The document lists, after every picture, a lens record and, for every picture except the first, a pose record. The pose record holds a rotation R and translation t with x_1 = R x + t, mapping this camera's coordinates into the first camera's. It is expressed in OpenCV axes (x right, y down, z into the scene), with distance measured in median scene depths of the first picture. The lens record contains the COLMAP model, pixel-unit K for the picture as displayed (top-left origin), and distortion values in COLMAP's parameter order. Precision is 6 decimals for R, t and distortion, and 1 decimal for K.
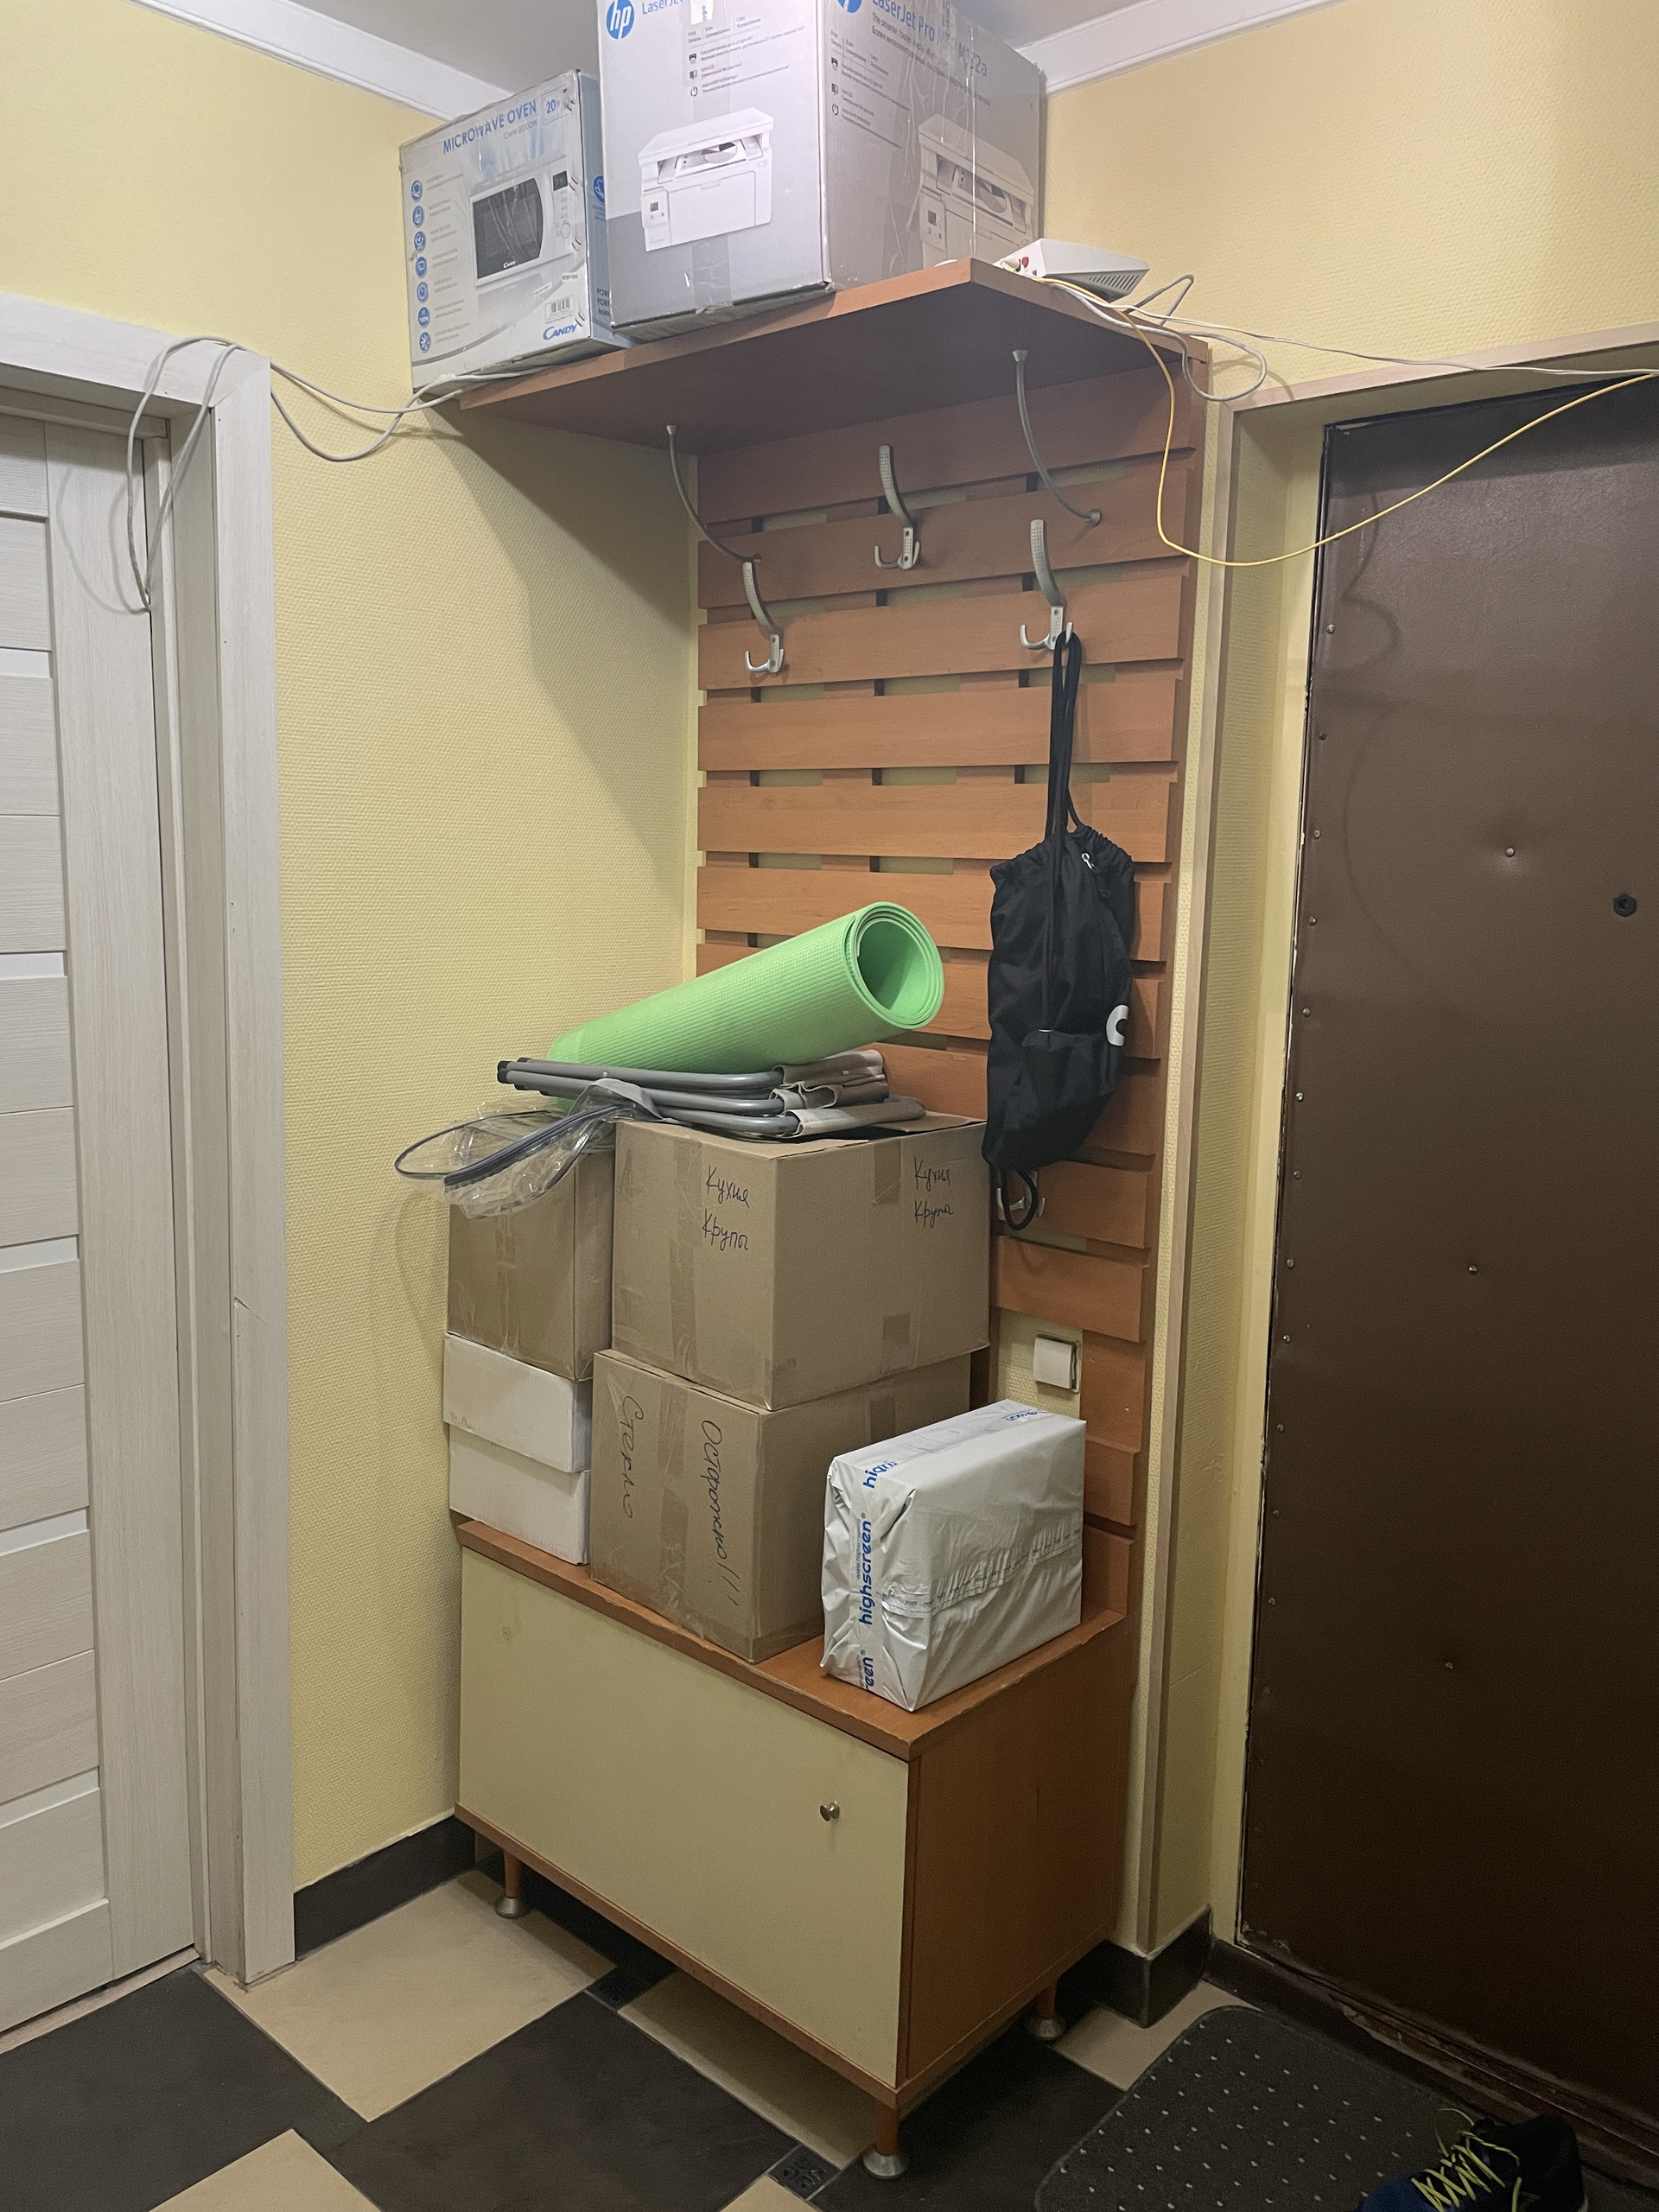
lens RADIAL K [[1699.3, 0, 823.0], [0, 1699.3, 1071.3], [0, 0, 1]] dist [0.102964, -0.146374]
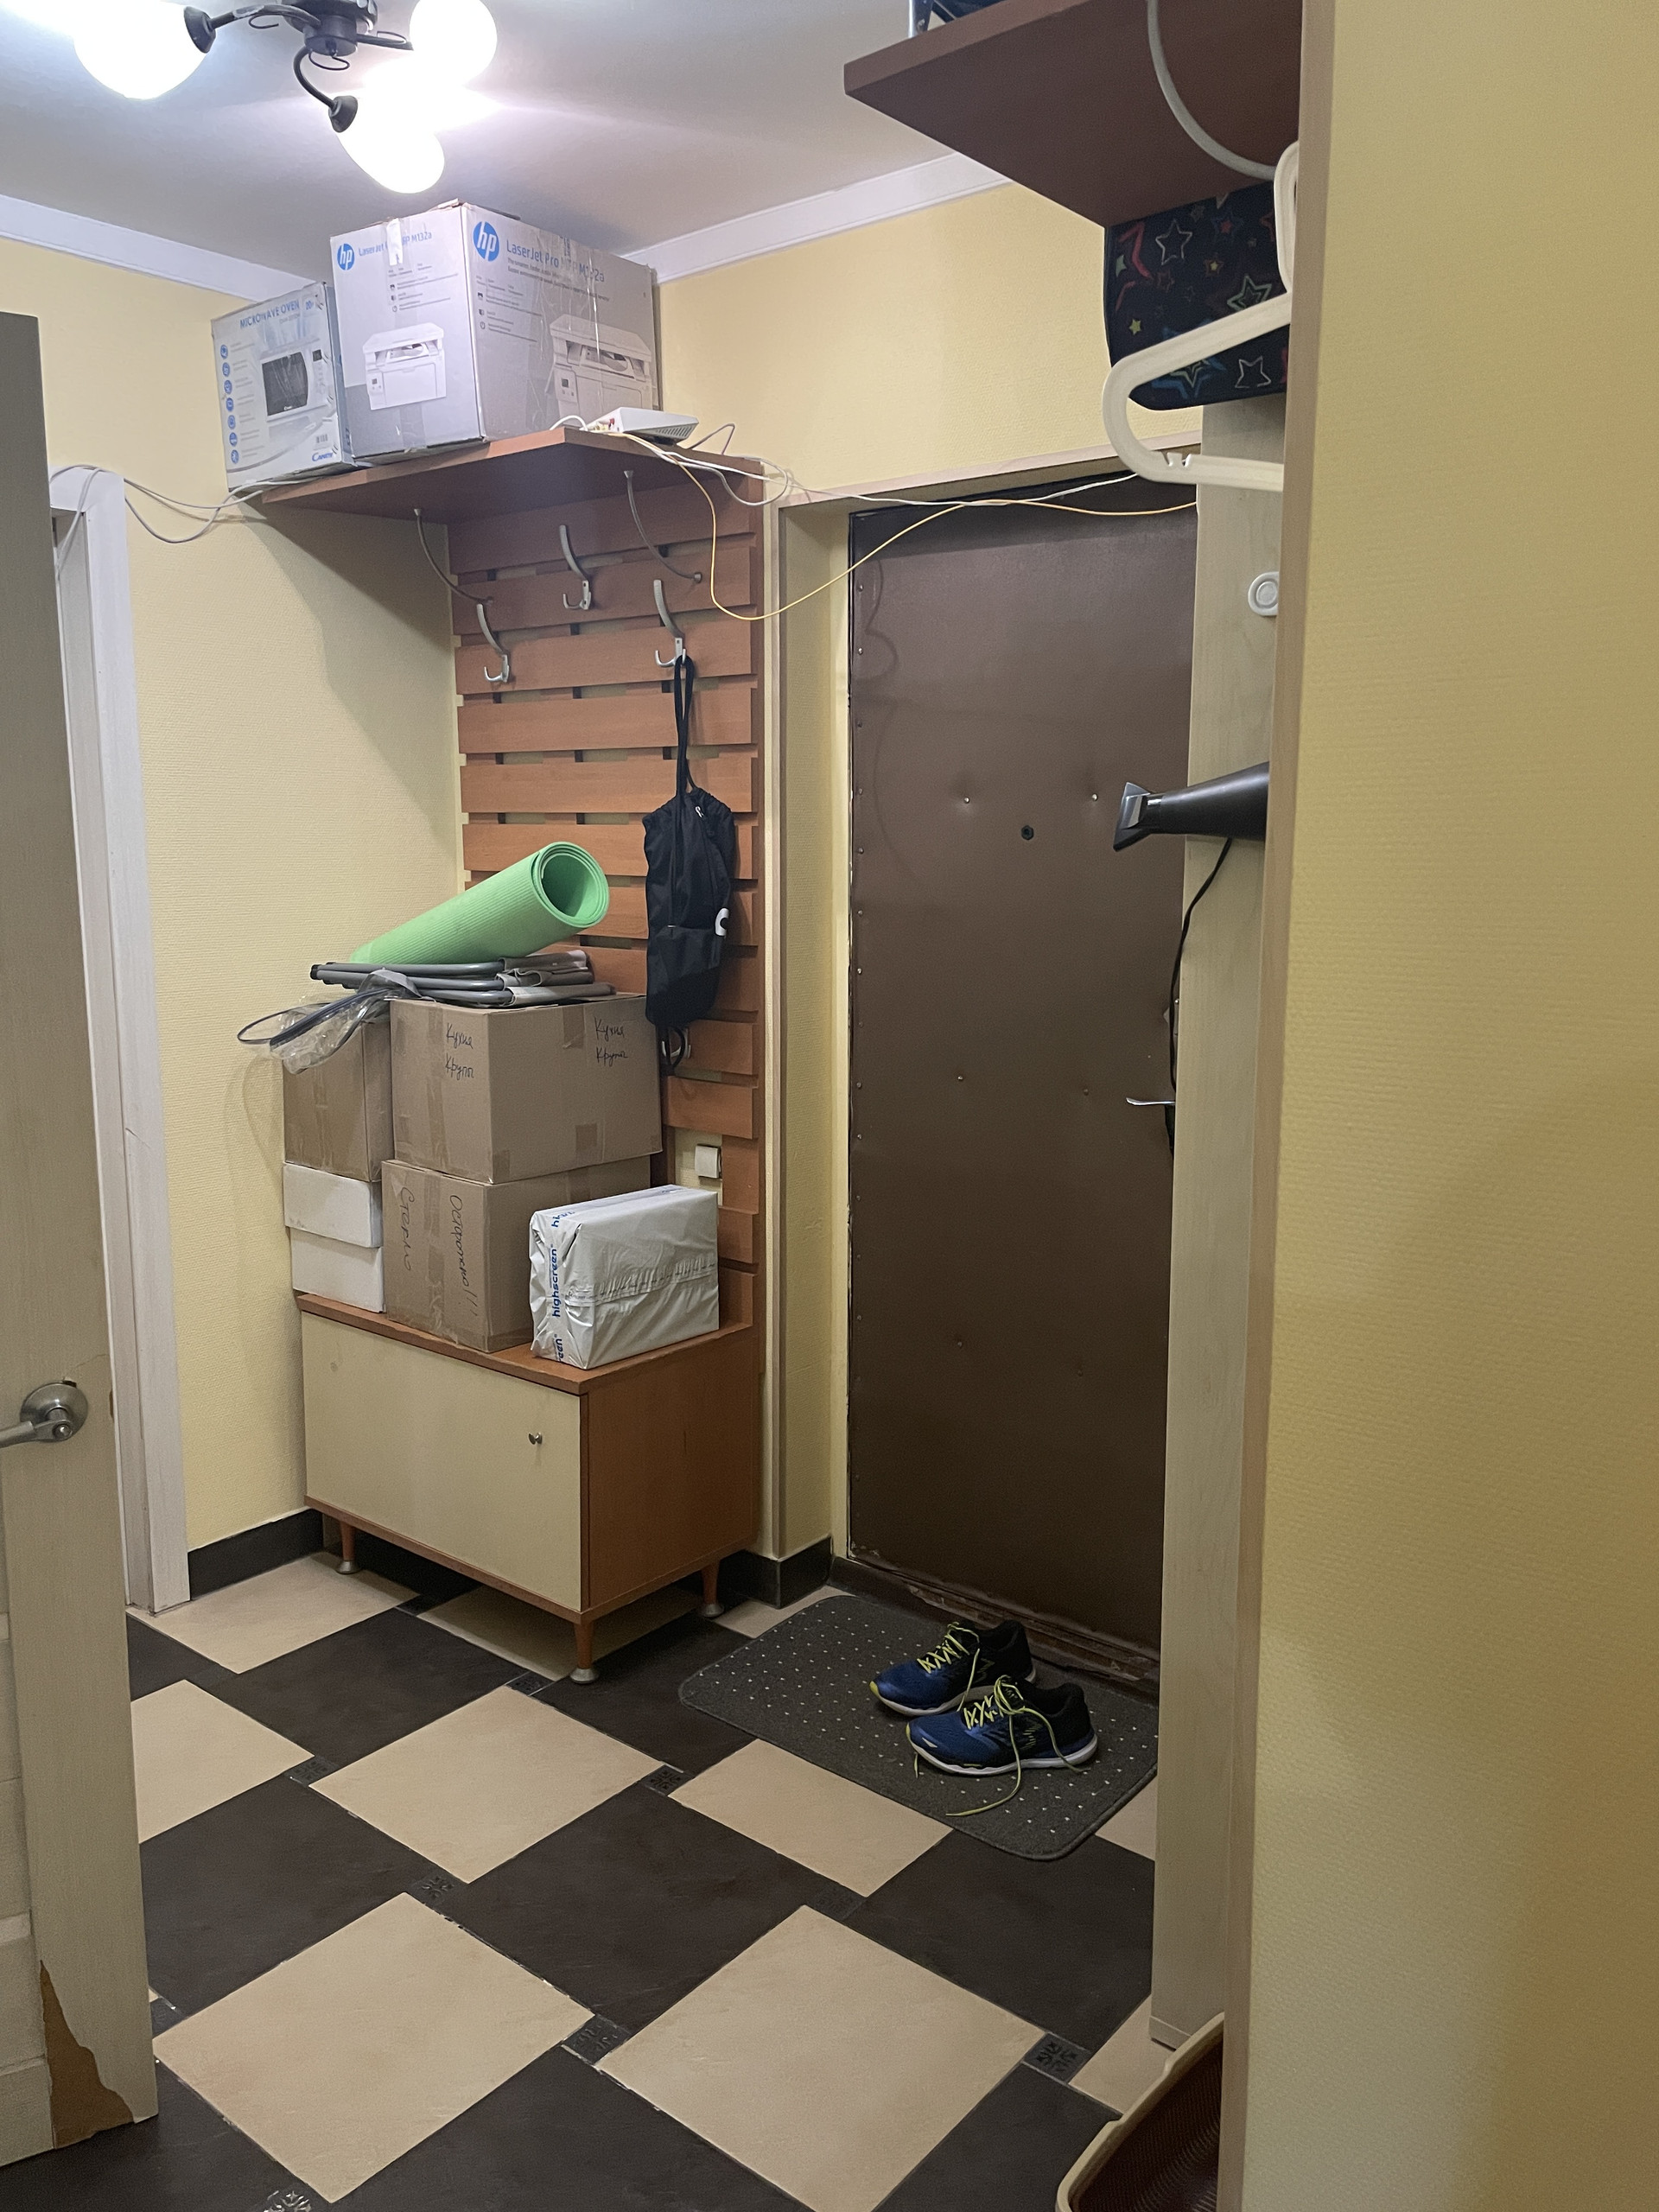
lens RADIAL K [[1688.2, 0, 809.7], [0, 1688.2, 1093.5], [0, 0, 1]] dist [0.098969, -0.132662]
pose [[0.998949, -0.028697, 0.035732, 0.183566], [0.027740, 0.999250, 0.027003, 0.081309], [-0.036480, -0.025983, 0.998997, -0.461915]]
